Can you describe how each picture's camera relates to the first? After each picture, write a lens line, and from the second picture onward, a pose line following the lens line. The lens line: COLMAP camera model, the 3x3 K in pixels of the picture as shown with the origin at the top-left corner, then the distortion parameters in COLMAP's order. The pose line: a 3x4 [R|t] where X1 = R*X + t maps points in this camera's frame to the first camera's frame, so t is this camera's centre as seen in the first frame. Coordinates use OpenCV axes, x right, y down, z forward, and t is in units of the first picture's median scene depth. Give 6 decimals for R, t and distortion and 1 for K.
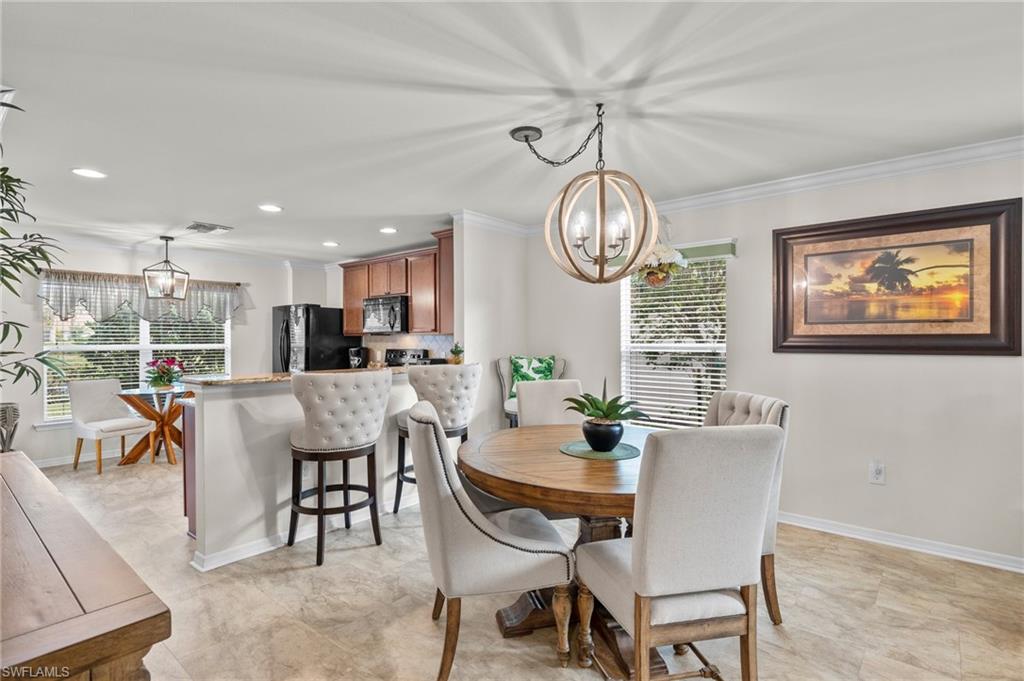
lens RADIAL K [[500.9, 0, 513.8], [0, 500.9, 341.7], [0, 0, 1]] dist [0.001105, -0.000542]
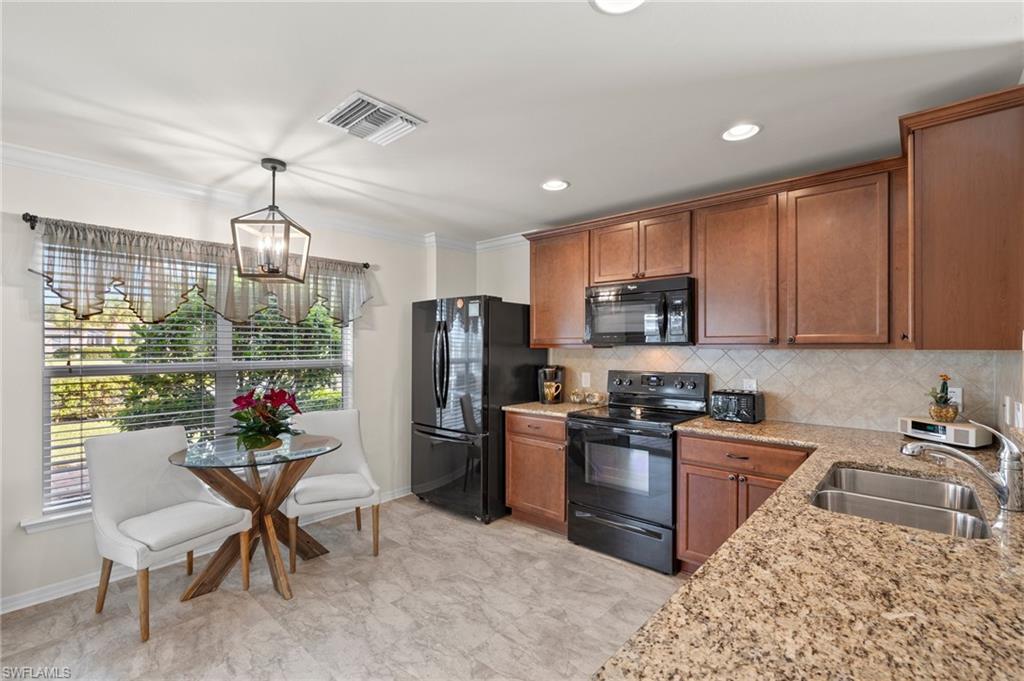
lens RADIAL K [[462.5, 0, 517.6], [0, 462.5, 349.5], [0, 0, 1]] dist [-0.001303, -0.000016]
pose [[0.999469, 0.005151, -0.032184, -0.389501], [-0.005035, 0.999980, 0.003703, -0.013847], [0.032203, -0.003539, 0.999475, 0.485227]]
